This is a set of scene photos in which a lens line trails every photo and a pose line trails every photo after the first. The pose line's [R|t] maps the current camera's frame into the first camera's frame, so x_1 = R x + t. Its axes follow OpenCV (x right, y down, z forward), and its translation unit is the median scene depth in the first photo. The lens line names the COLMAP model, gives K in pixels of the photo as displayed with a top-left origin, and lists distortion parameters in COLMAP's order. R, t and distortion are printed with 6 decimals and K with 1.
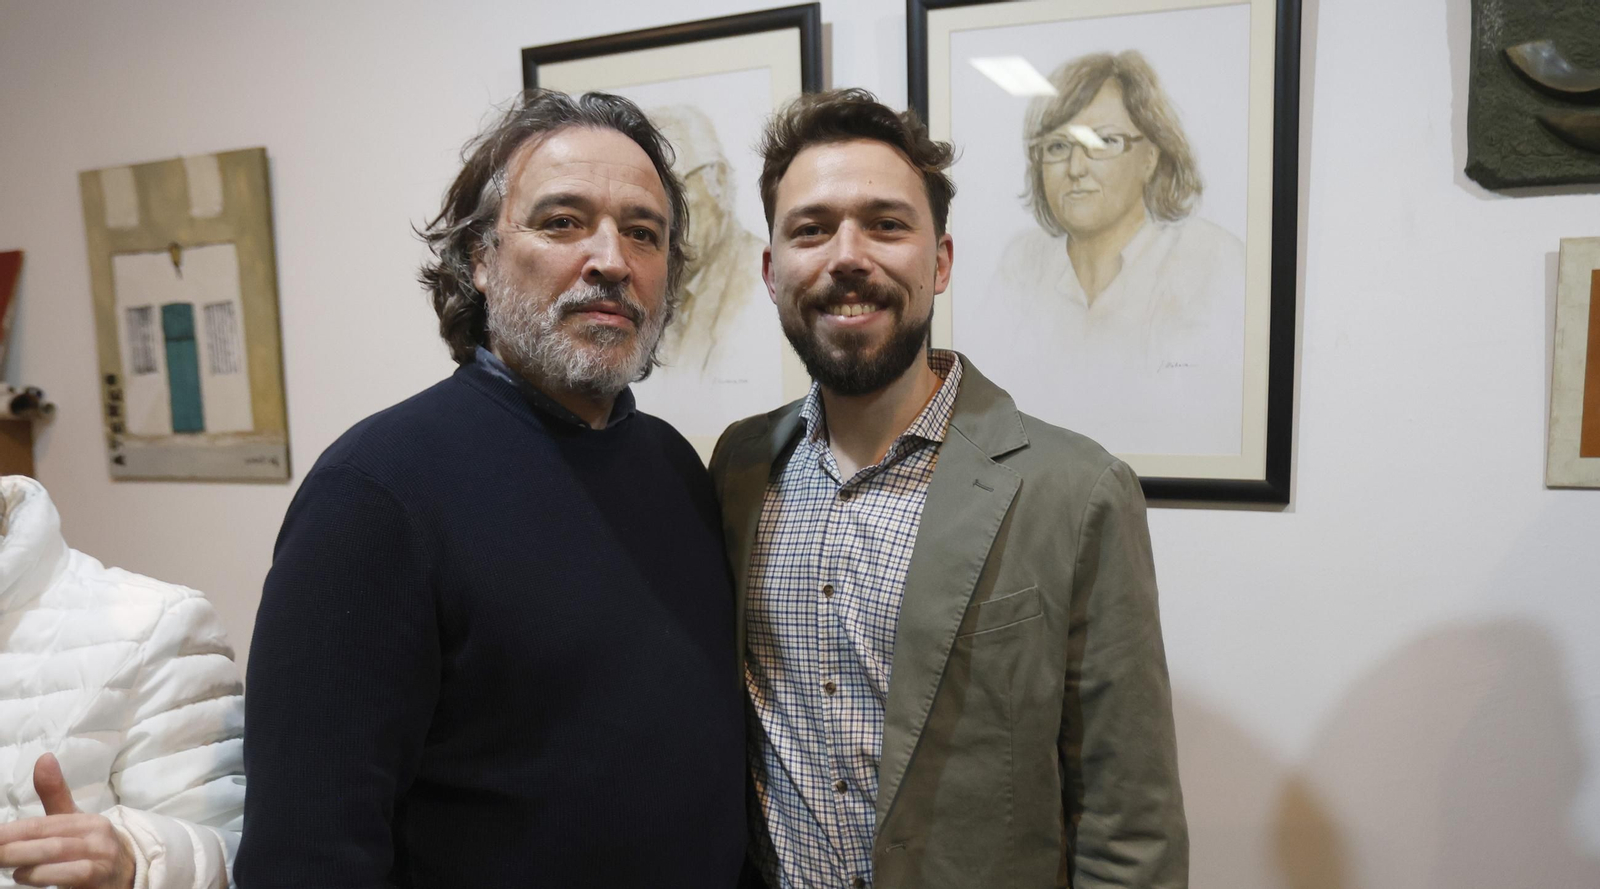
lens RADIAL K [[1192.5, 0, 816.8], [0, 1192.5, 502.2], [0, 0, 1]] dist [-0.052104, 0.037092]
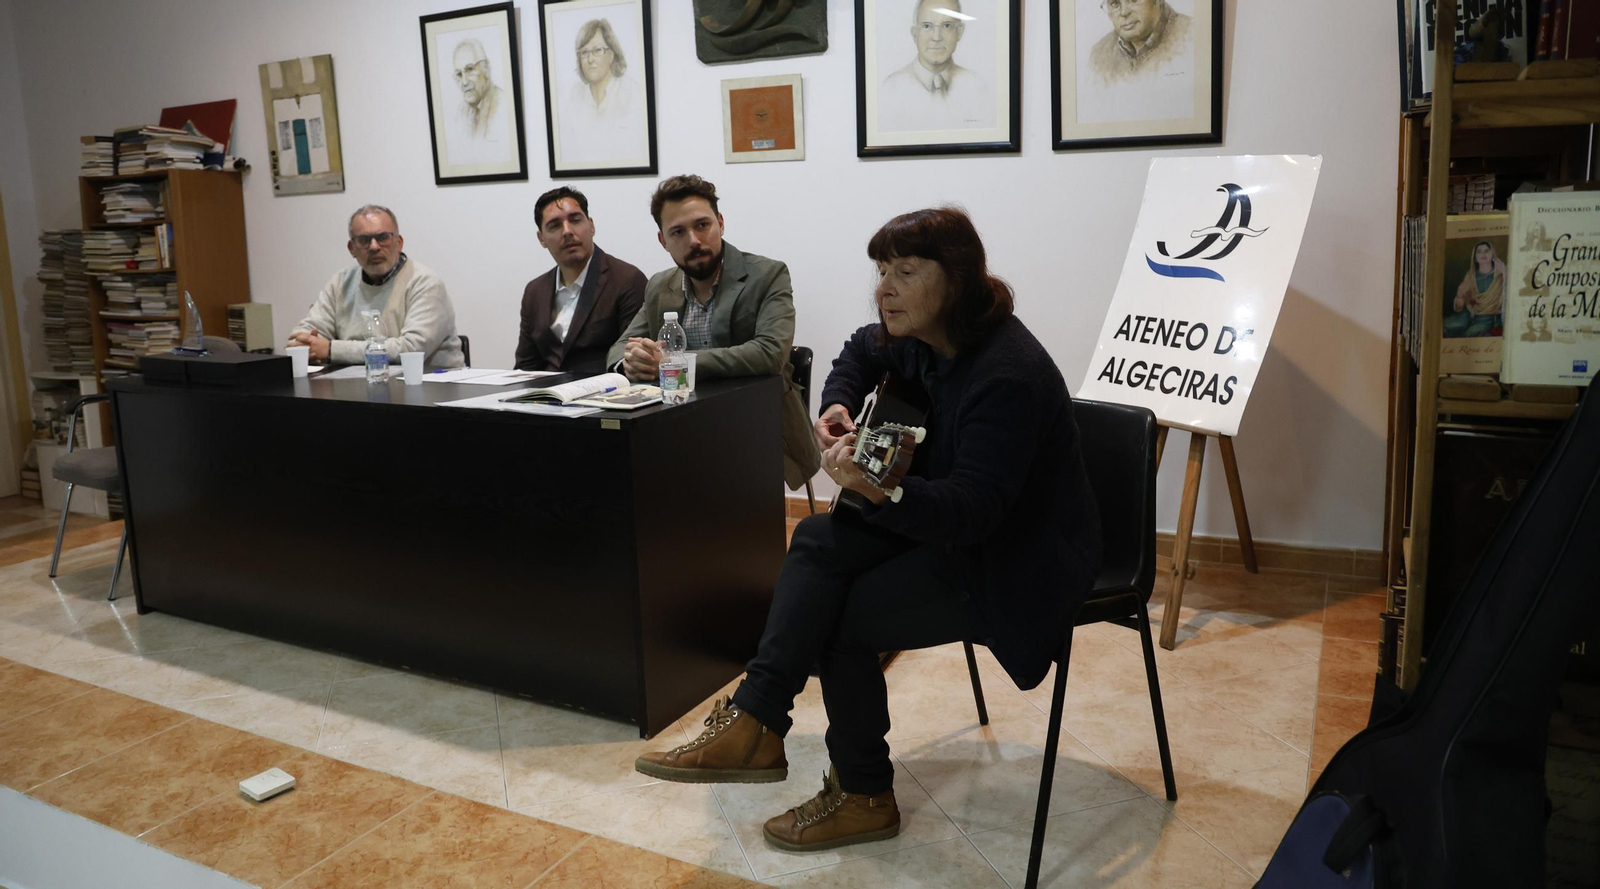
lens RADIAL K [[1132.9, 0, 812.1], [0, 1132.9, 389.8], [0, 0, 1]] dist [-0.080375, 0.071724]
pose [[0.995959, 0.001257, -0.089798, 0.851304], [0.004055, 0.998253, 0.058945, 0.304734], [0.089715, -0.059071, 0.994214, -1.449395]]
